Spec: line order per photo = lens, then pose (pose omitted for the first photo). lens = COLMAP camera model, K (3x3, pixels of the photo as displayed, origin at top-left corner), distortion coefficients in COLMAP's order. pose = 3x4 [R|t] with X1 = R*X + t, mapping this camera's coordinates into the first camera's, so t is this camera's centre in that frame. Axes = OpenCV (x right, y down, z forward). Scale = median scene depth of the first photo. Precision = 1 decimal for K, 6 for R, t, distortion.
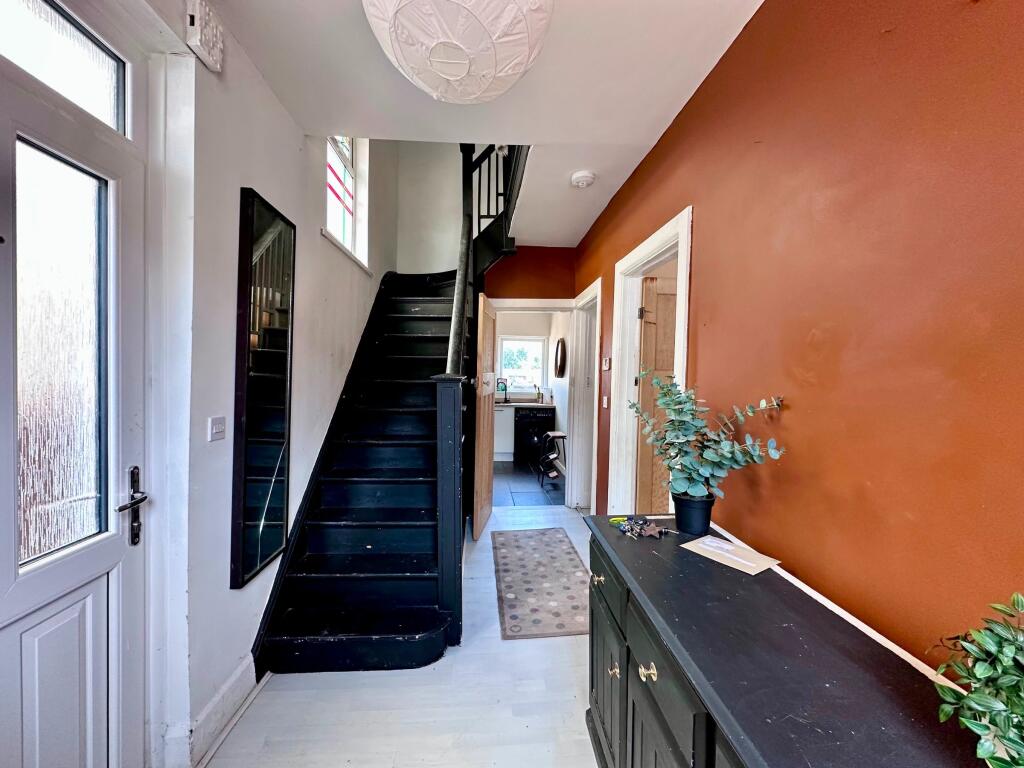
lens RADIAL K [[409.4, 0, 510.9], [0, 409.4, 380.5], [0, 0, 1]] dist [-0.003825, 0.000495]
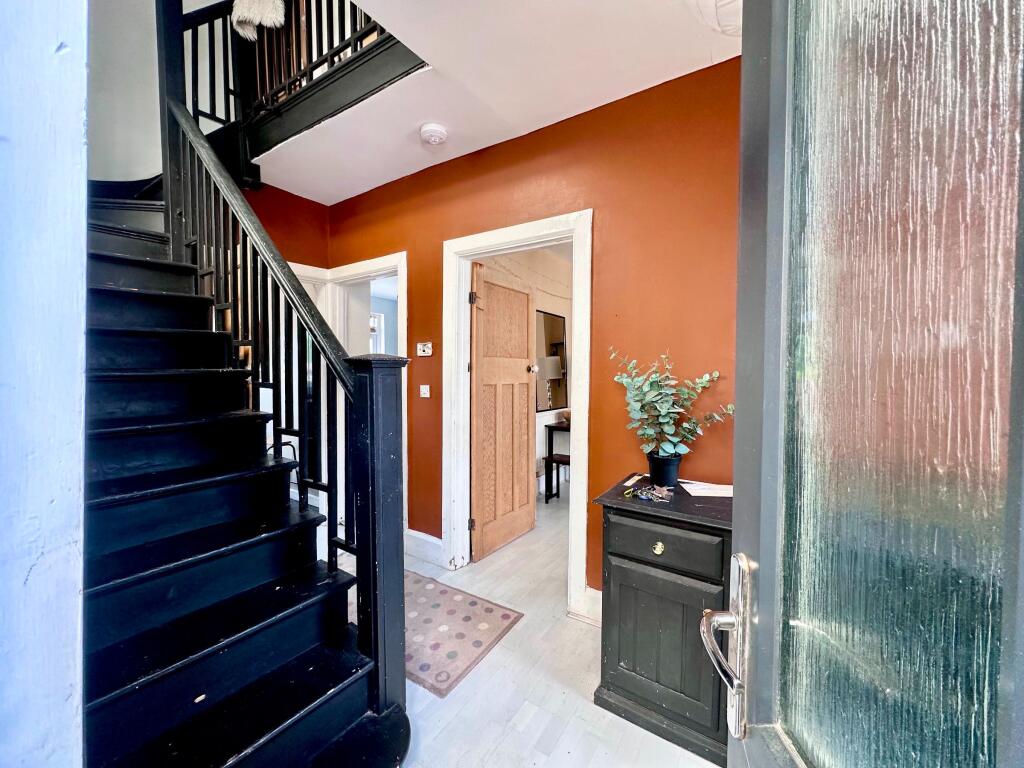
lens RADIAL K [[409.4, 0, 512.9], [0, 409.4, 382.2], [0, 0, 1]] dist [-0.003825, 0.000495]
pose [[0.608448, -0.036564, 0.792751, -0.421617], [0.019903, 0.999327, 0.030816, 0.009311], [-0.793344, -0.002972, 0.608766, 0.333887]]
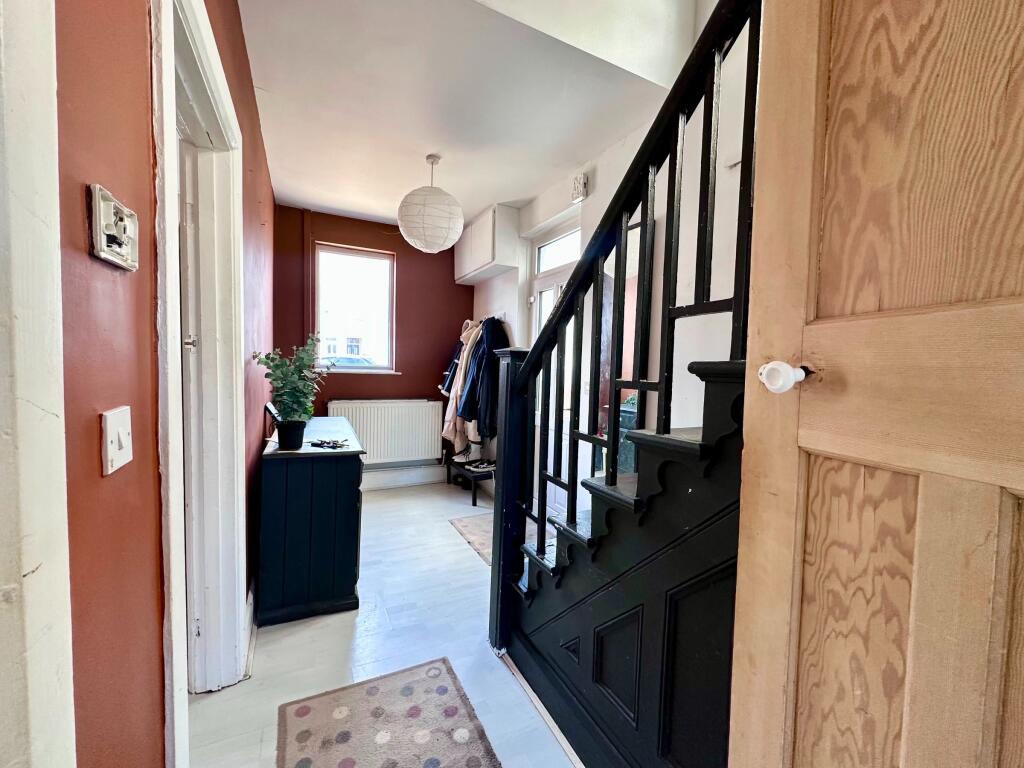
lens RADIAL K [[409.4, 0, 513.5], [0, 409.4, 381.4], [0, 0, 1]] dist [-0.003825, 0.000495]
pose [[-0.917294, -0.017279, -0.397836, 0.154956], [-0.045692, 0.997027, 0.062048, 0.006978], [0.395581, 0.075094, -0.915356, 1.407964]]
